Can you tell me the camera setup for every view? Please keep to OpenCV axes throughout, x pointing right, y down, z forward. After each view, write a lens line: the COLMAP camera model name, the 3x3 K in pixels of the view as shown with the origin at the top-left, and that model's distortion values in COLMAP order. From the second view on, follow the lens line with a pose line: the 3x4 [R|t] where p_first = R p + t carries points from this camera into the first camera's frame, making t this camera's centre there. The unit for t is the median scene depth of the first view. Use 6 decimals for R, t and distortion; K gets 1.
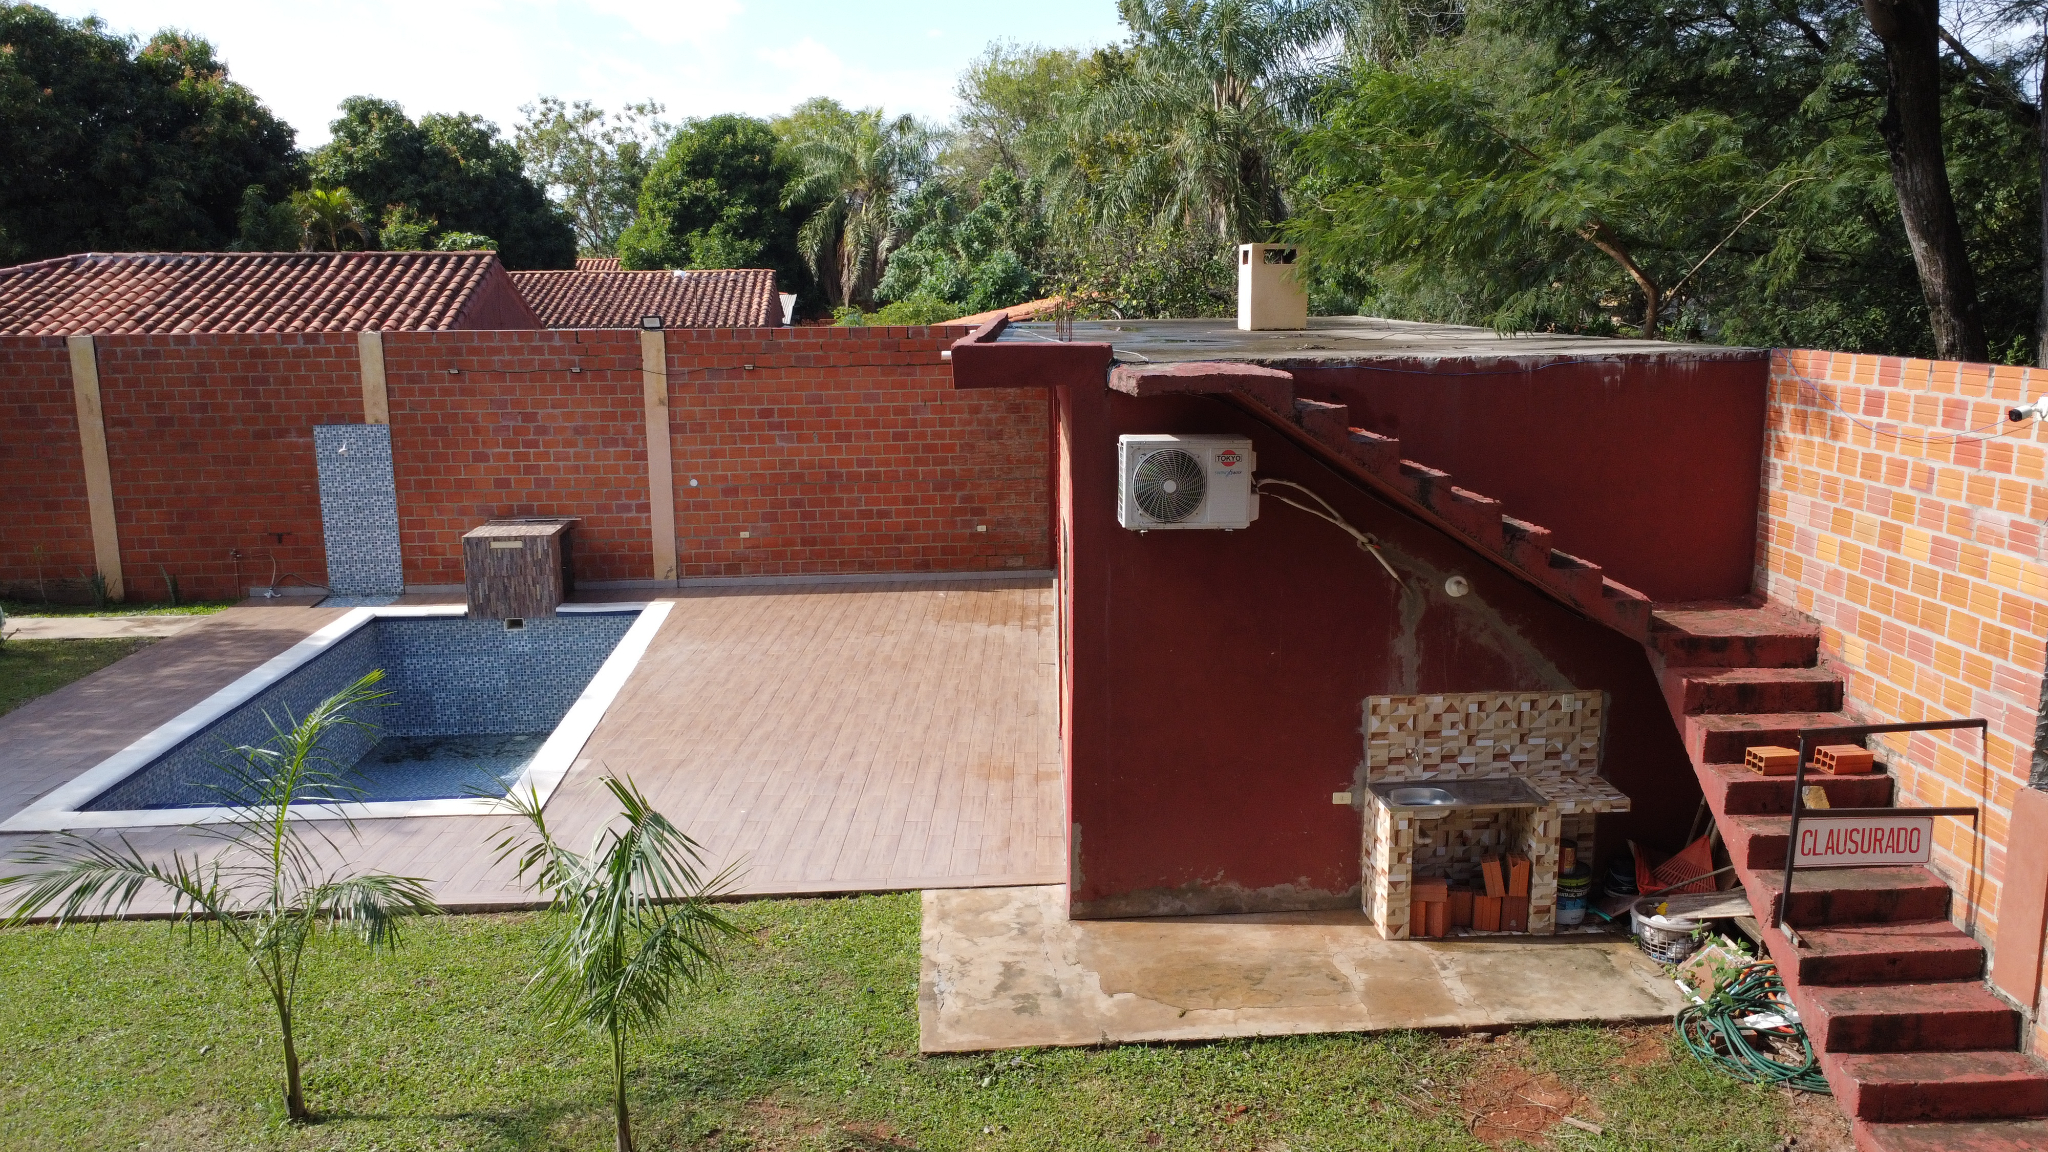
lens RADIAL K [[1538.1, 0, 1021.1], [0, 1538.1, 578.3], [0, 0, 1]] dist [0.000078, -0.000429]
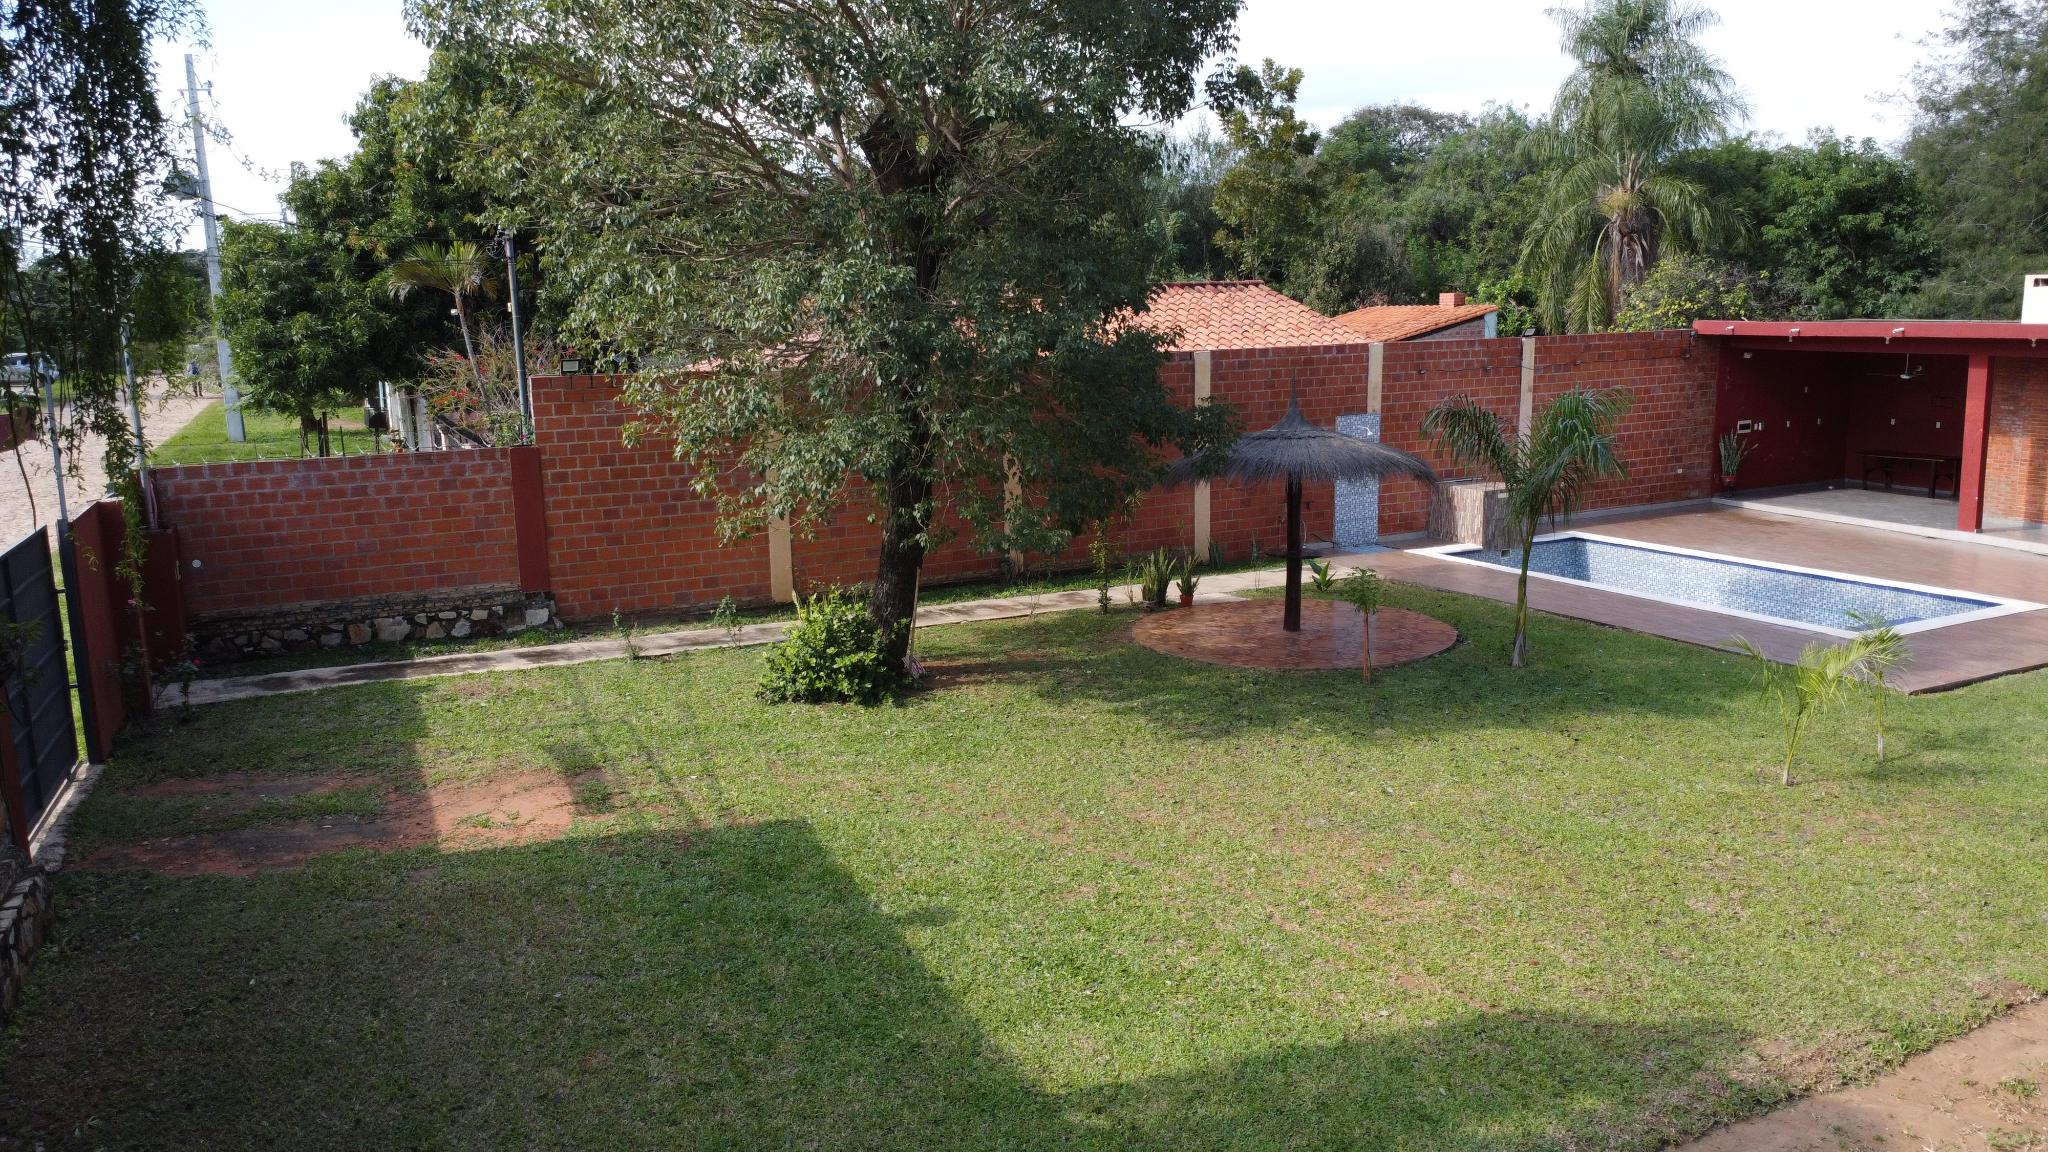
lens RADIAL K [[1538.1, 0, 1021.1], [0, 1538.1, 578.3], [0, 0, 1]] dist [0.000078, -0.000429]
pose [[0.923063, -0.080953, 0.376033, -1.205992], [0.084978, 0.996365, 0.005899, 0.006946], [-0.375144, 0.026510, 0.926587, -0.101748]]
